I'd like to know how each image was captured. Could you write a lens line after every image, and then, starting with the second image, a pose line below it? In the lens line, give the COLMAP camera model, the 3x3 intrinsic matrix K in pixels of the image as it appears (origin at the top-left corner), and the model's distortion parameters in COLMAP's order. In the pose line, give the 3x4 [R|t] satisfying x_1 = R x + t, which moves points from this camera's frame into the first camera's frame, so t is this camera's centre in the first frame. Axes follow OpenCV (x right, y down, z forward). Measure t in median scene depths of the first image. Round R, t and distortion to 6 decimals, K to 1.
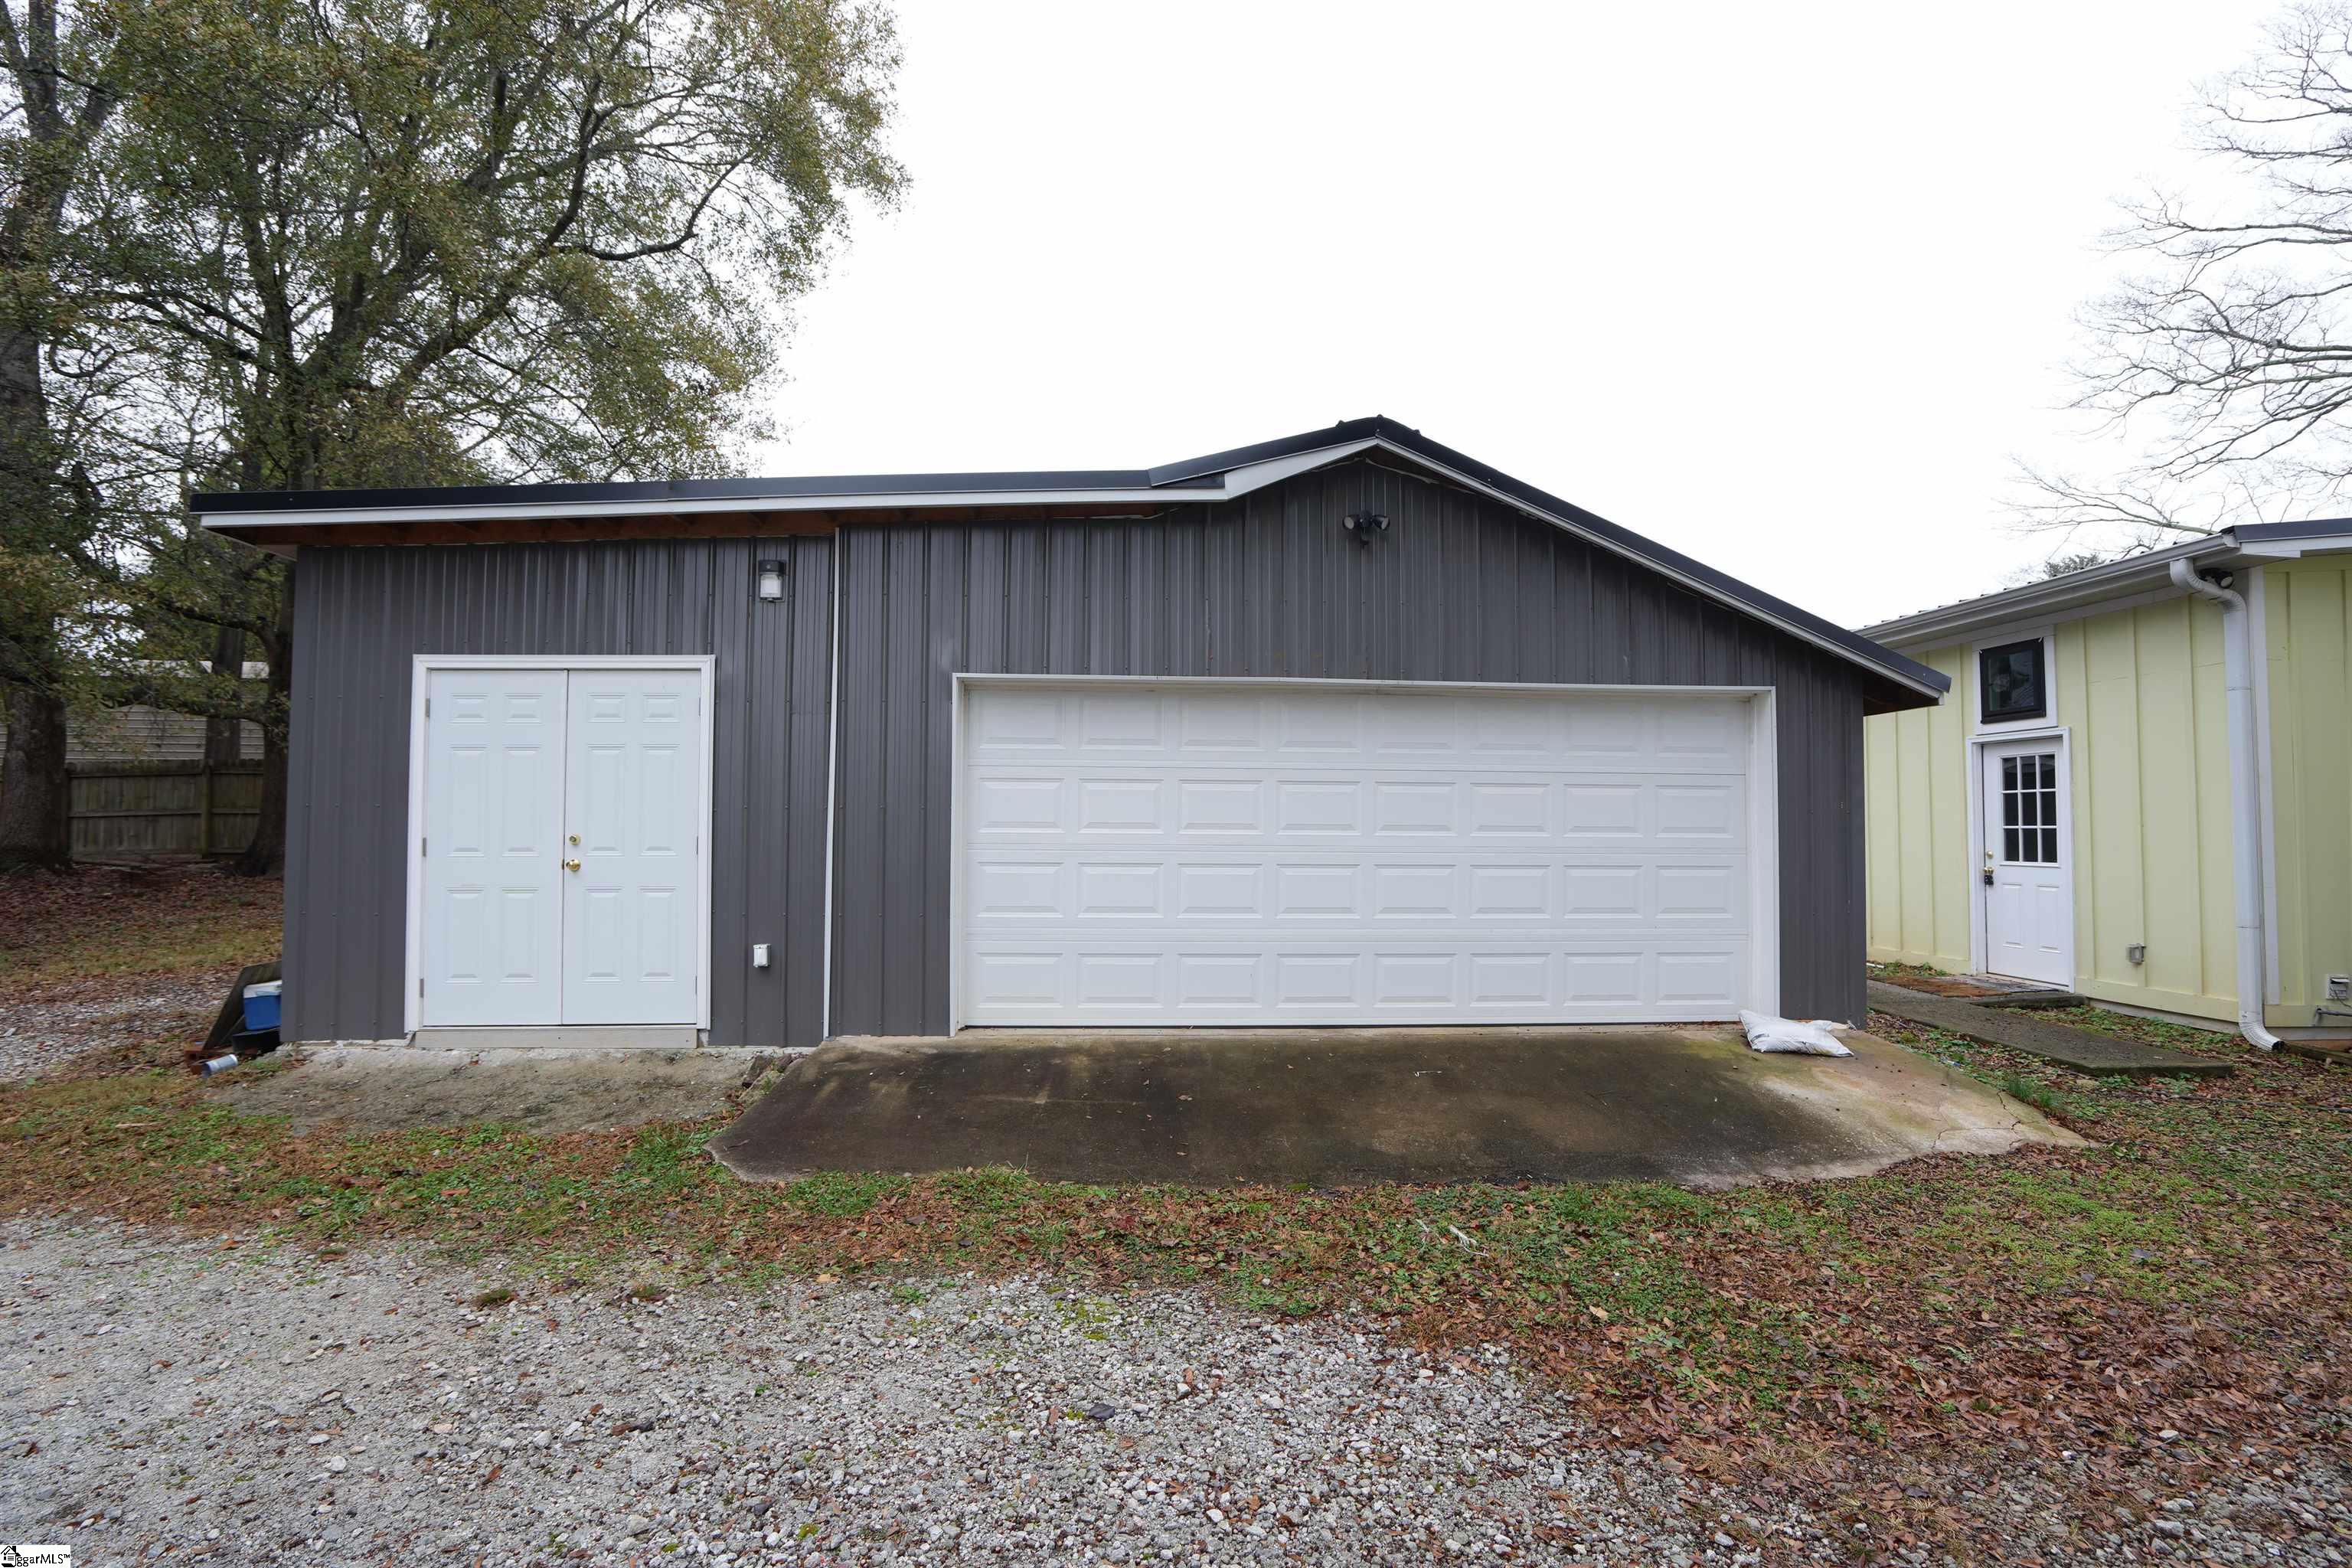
lens RADIAL K [[1074.1, 0, 1207.8], [0, 1074.1, 786.6], [0, 0, 1]] dist [-0.043302, 0.015878]
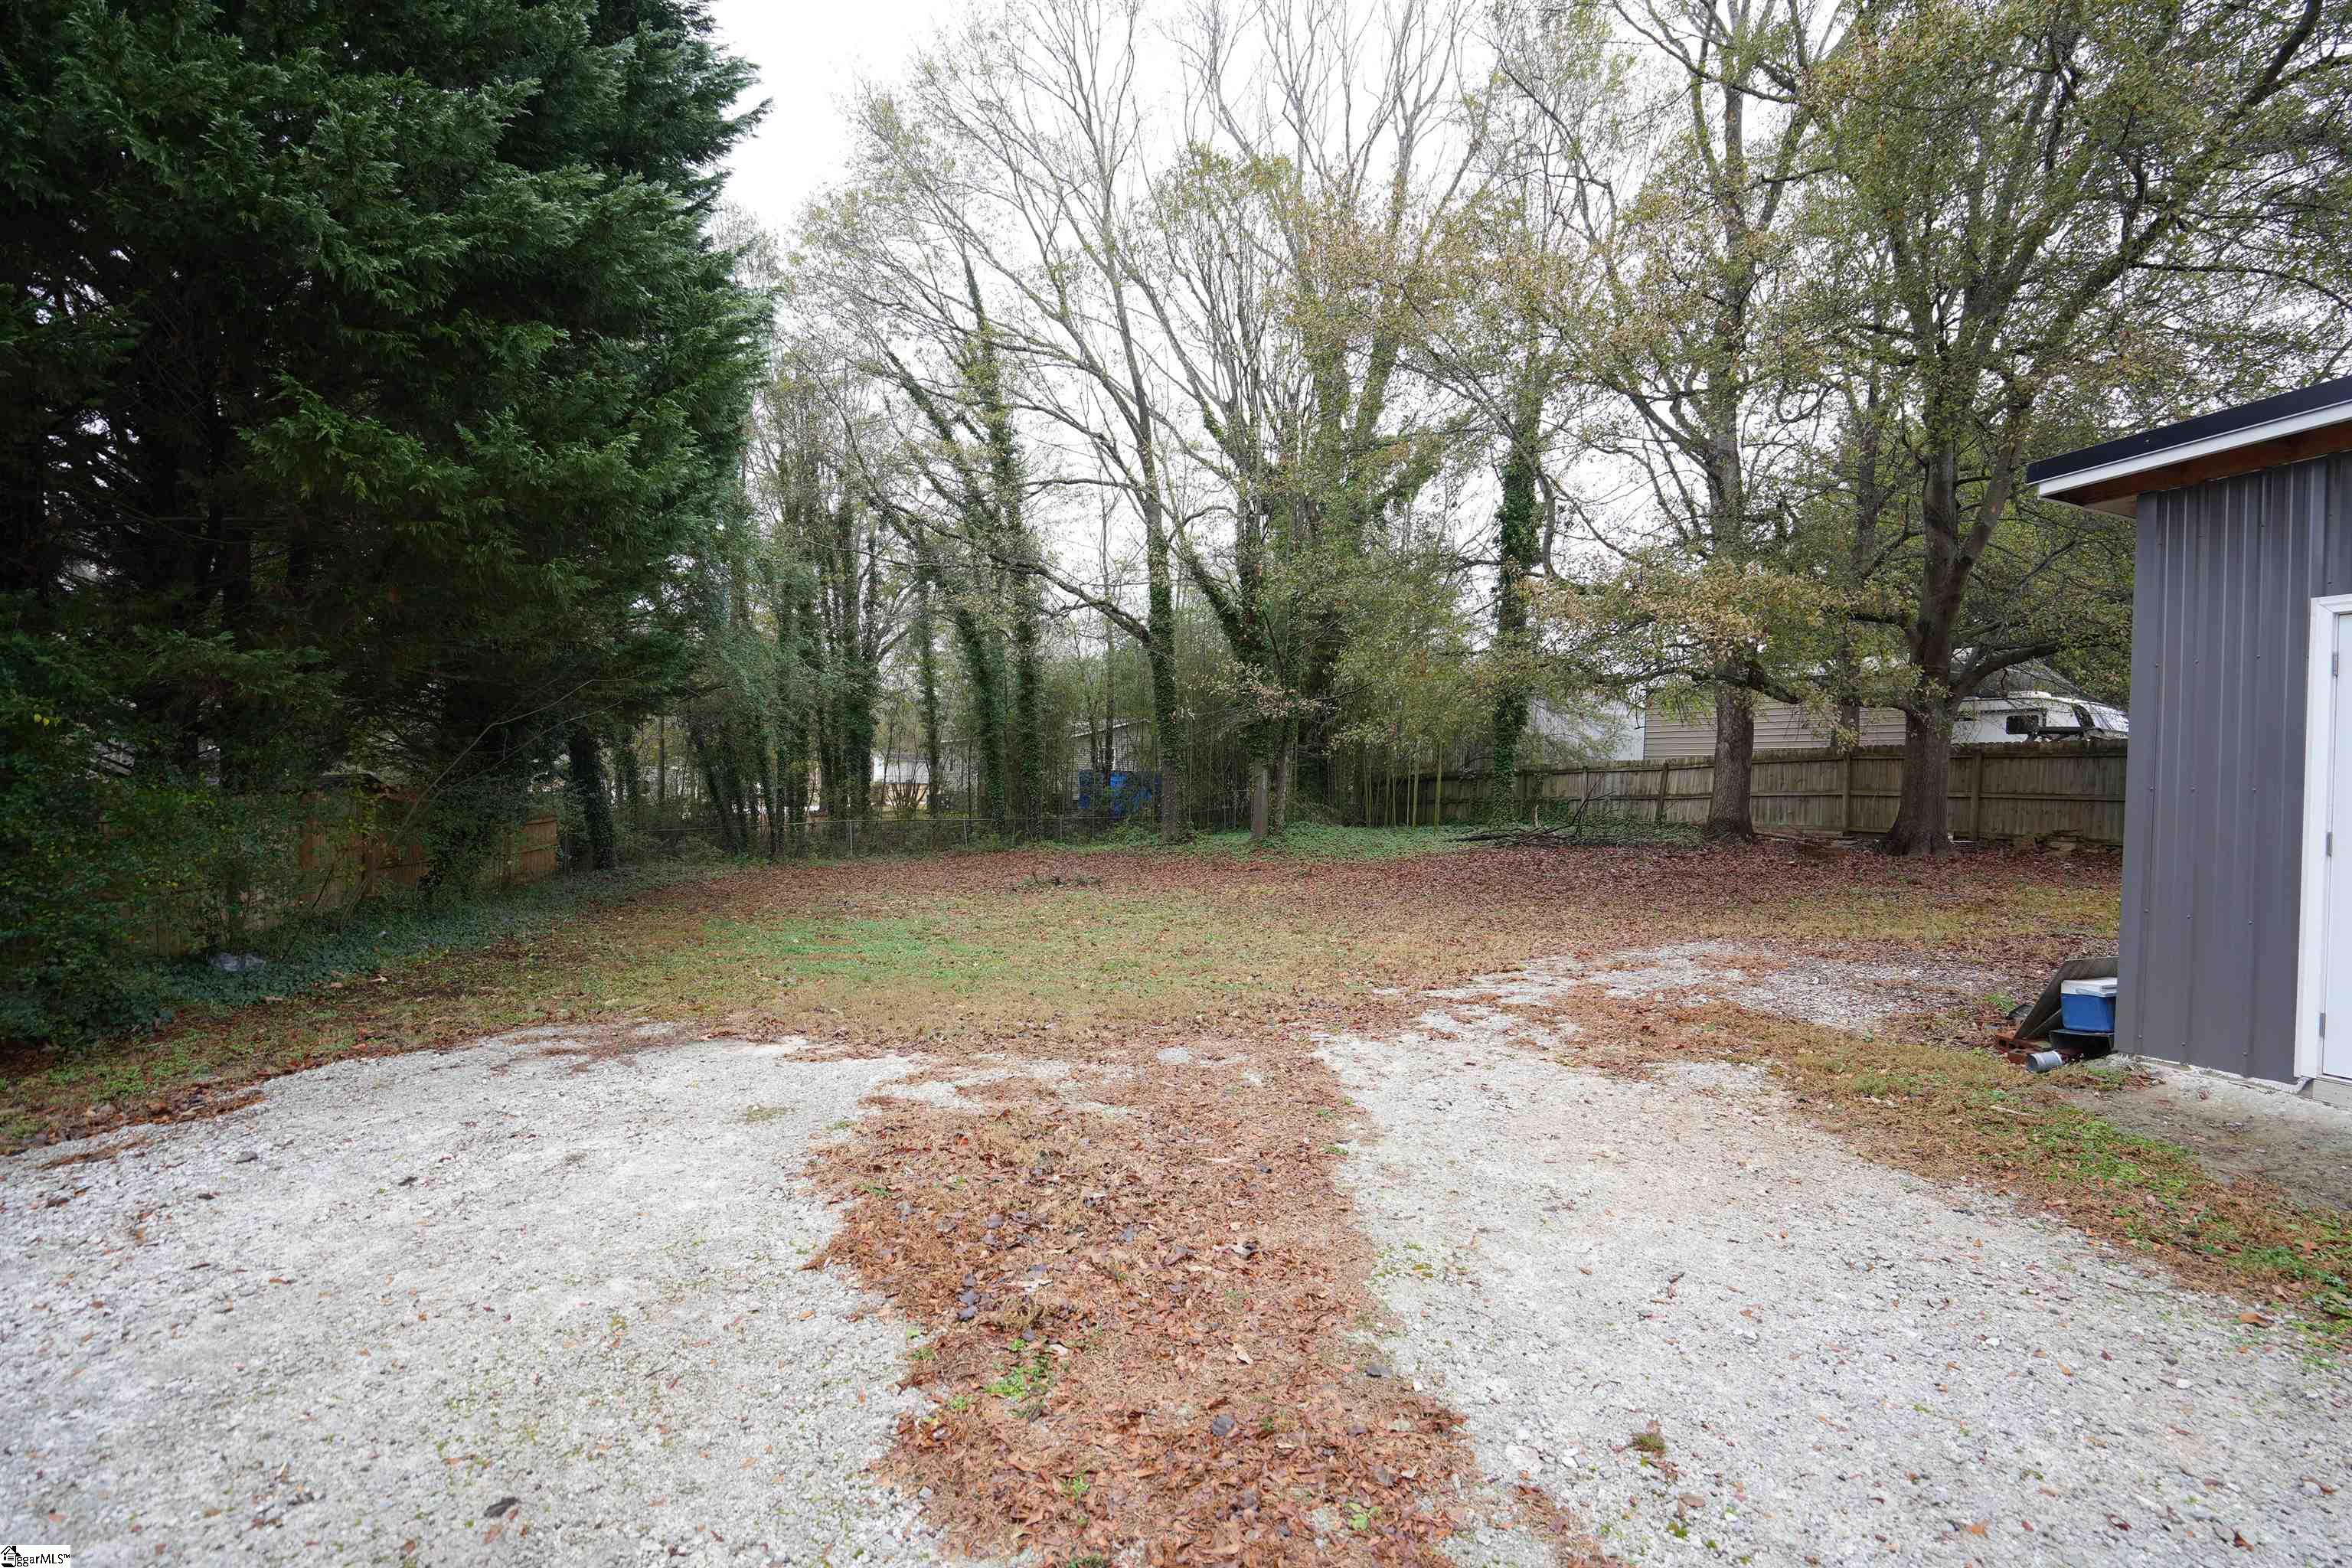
lens RADIAL K [[1074.1, 0, 1207.8], [0, 1074.1, 786.6], [0, 0, 1]] dist [-0.043302, 0.015878]
pose [[0.336649, 0.009717, -0.941580, -0.271044], [0.003824, 0.999924, 0.011687, 0.002390], [0.941623, -0.007535, 0.336586, -0.034433]]
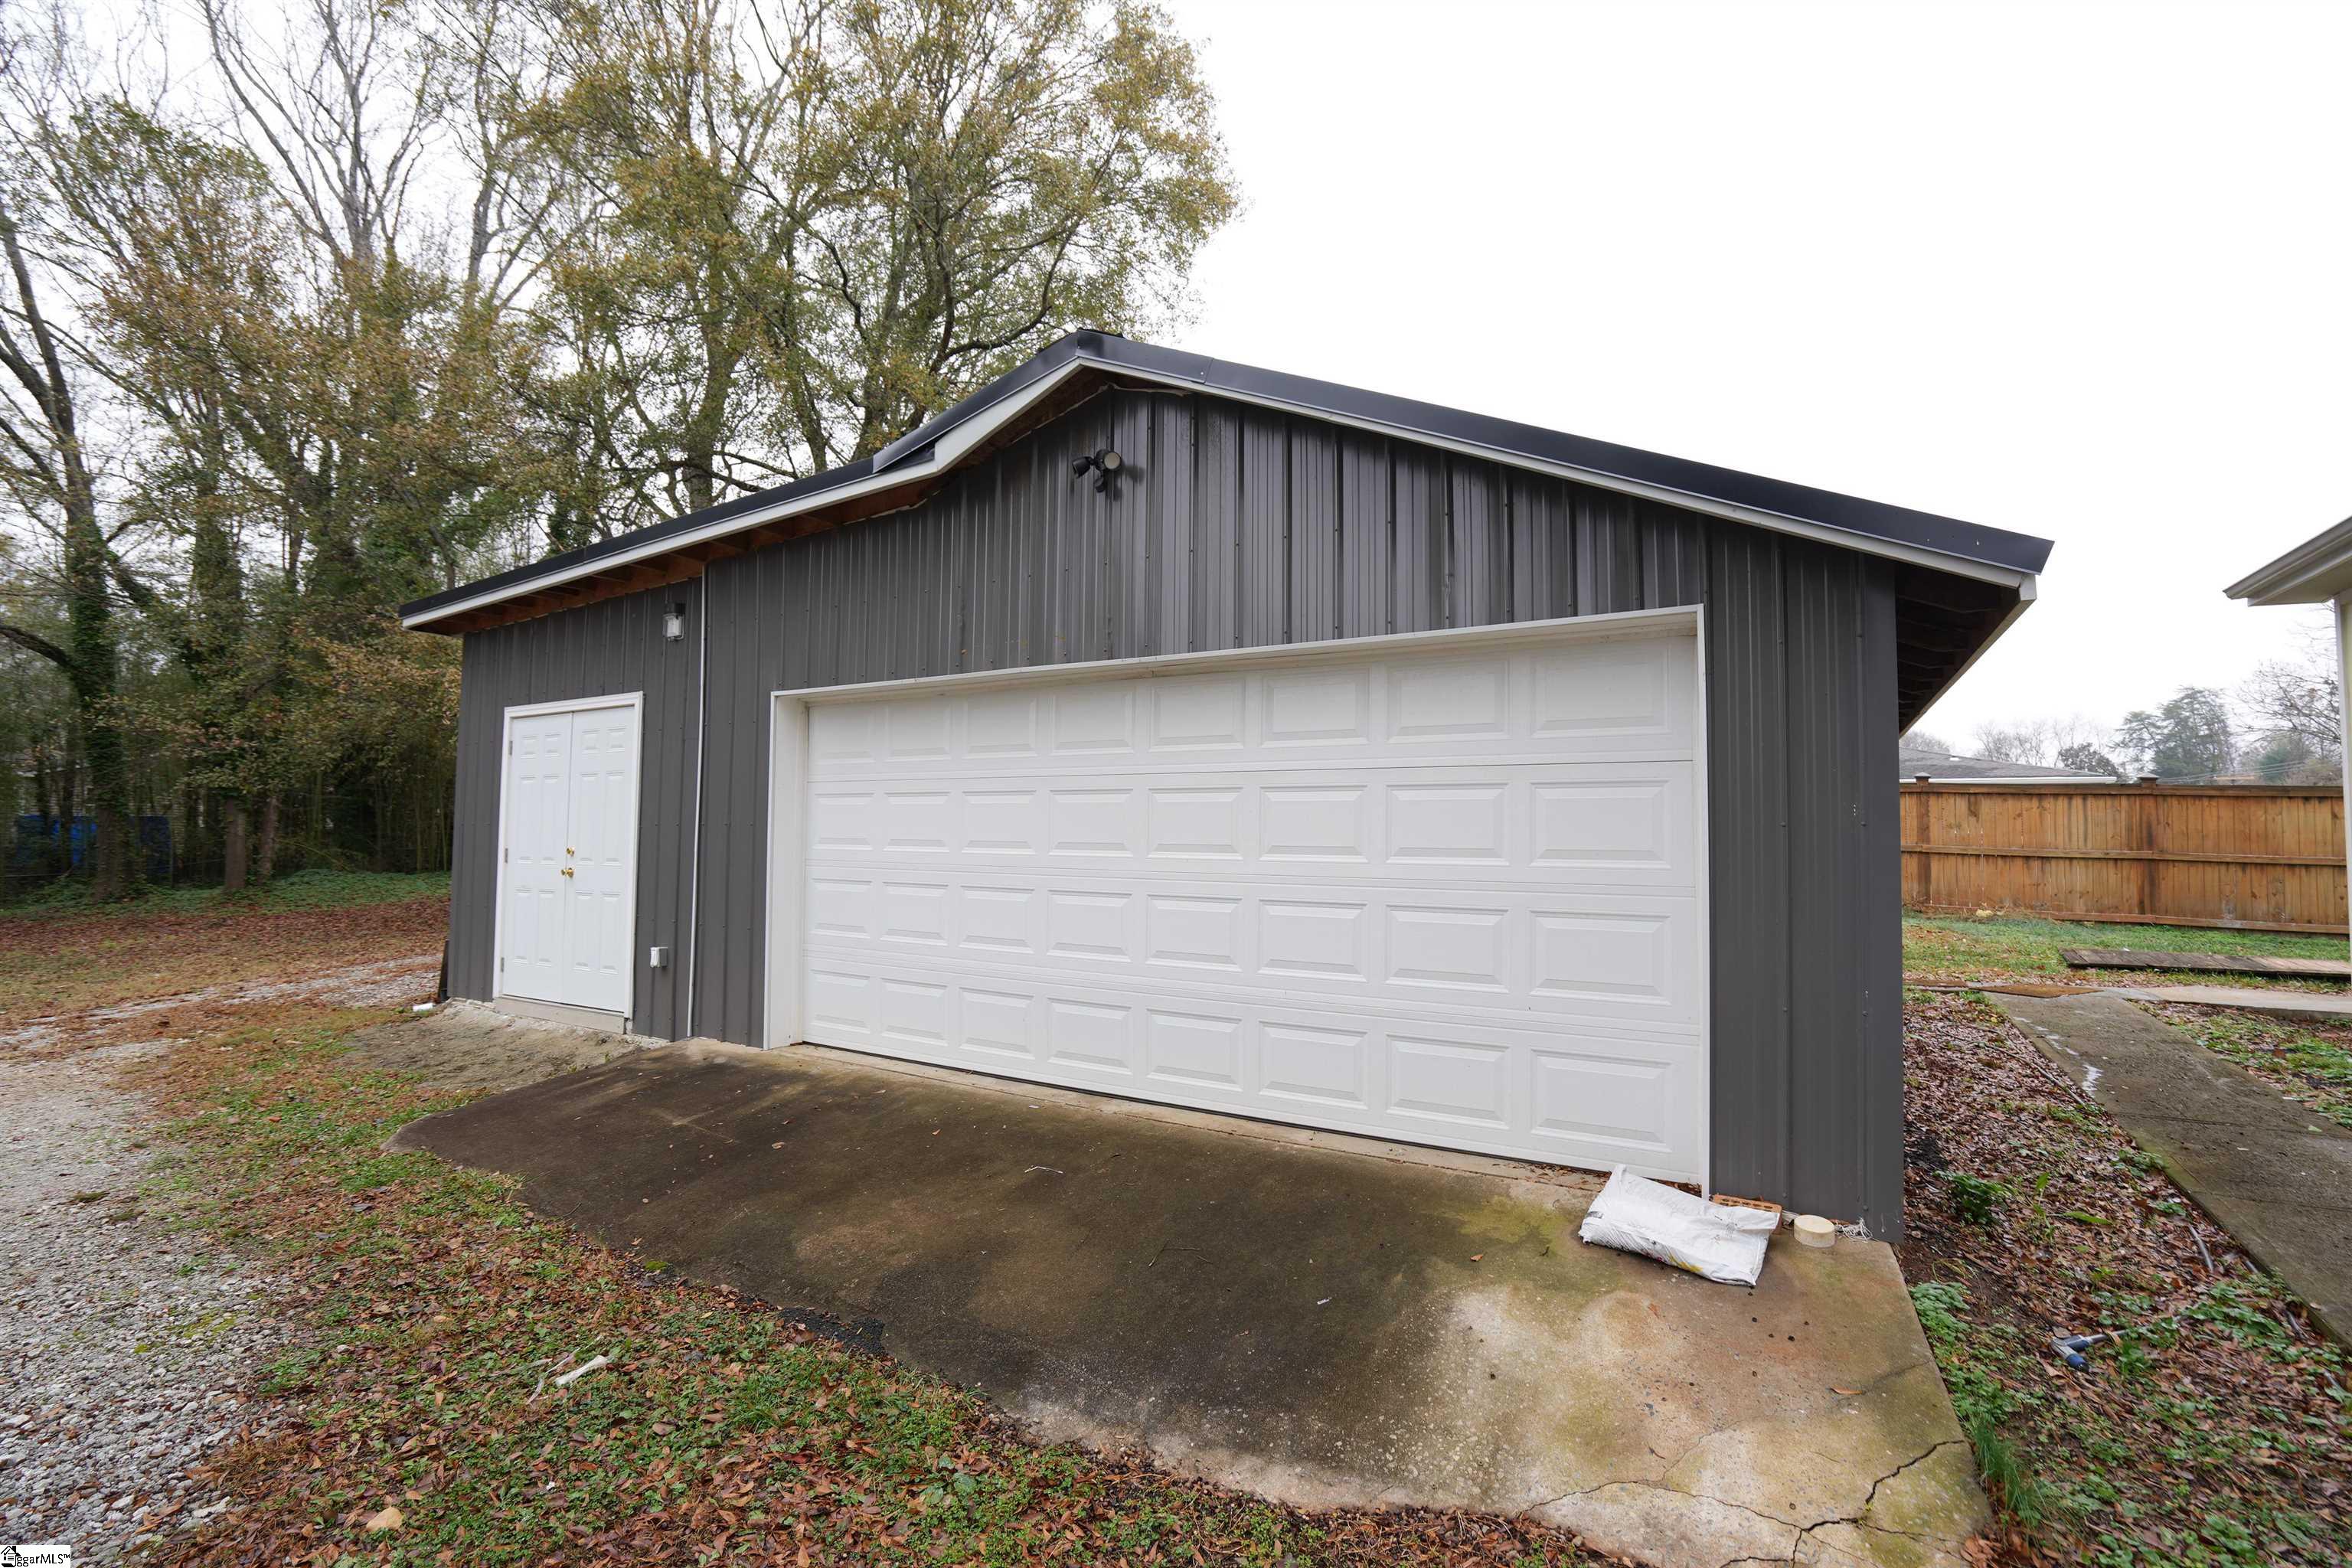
lens RADIAL K [[1074.1, 0, 1207.8], [0, 1074.1, 786.6], [0, 0, 1]] dist [-0.043302, 0.015878]
pose [[0.825631, -0.022288, -0.563771, 0.856266], [0.008264, 0.999590, -0.027415, 0.019645], [0.564150, 0.017976, 0.825476, 0.506652]]
